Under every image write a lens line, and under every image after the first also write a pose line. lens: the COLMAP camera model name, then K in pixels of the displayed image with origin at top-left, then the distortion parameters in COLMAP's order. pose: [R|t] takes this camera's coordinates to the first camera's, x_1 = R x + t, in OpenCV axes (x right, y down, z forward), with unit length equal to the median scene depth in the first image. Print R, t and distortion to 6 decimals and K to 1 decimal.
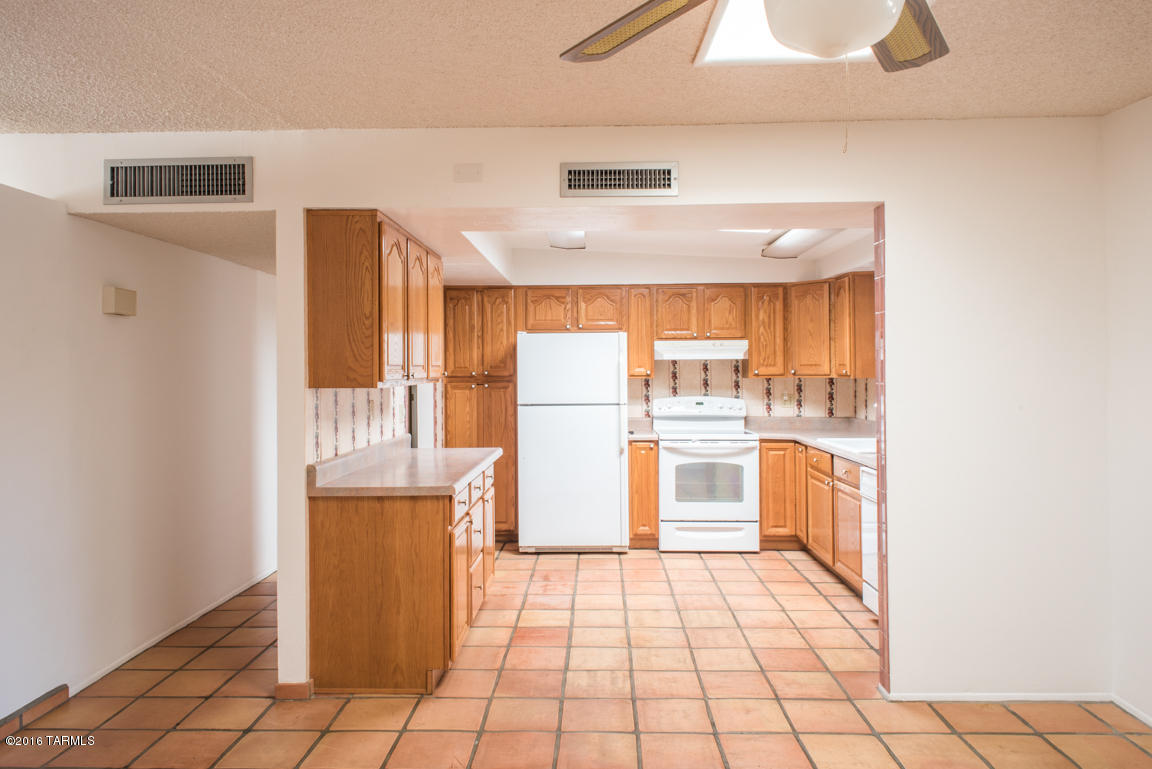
lens RADIAL K [[774.5, 0, 573.9], [0, 774.5, 373.0], [0, 0, 1]] dist [0.021036, -0.021451]
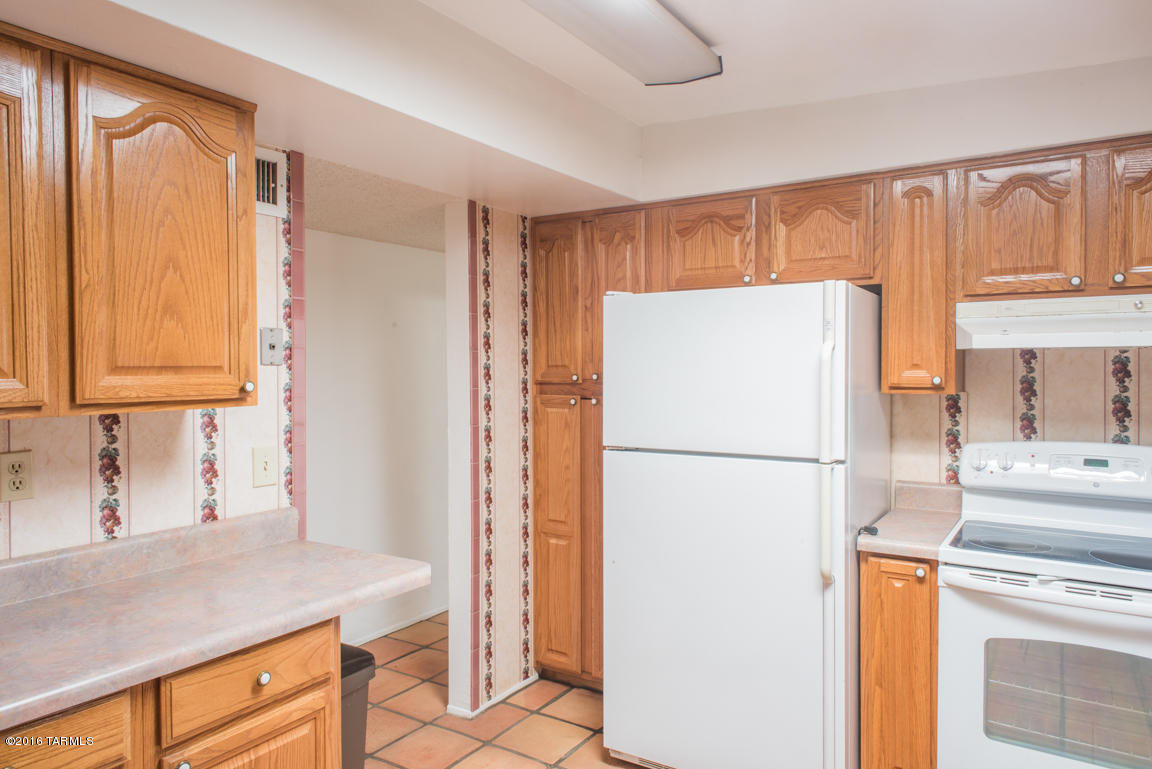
lens RADIAL K [[774.5, 0, 564.4], [0, 774.5, 381.0], [0, 0, 1]] dist [0.021036, -0.021451]
pose [[0.847003, 0.013328, -0.531420, 0.155060], [-0.002732, 0.999782, 0.020719, -0.008815], [0.531580, -0.016097, 0.846855, 0.579036]]
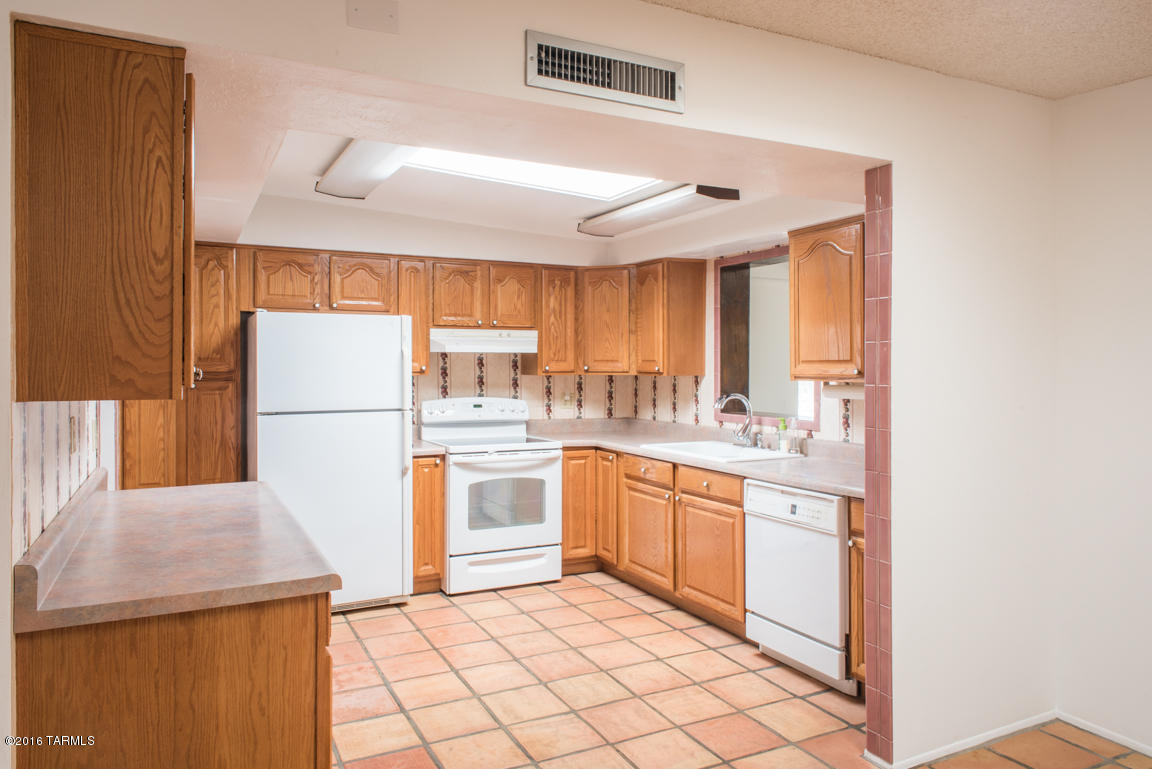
lens RADIAL K [[774.5, 0, 571.3], [0, 774.5, 369.2], [0, 0, 1]] dist [0.021036, -0.021451]
pose [[0.877985, 0.004197, 0.478670, -0.156851], [-0.005483, 0.999984, 0.001288, -0.001390], [-0.478657, -0.003755, 0.877994, 0.246428]]
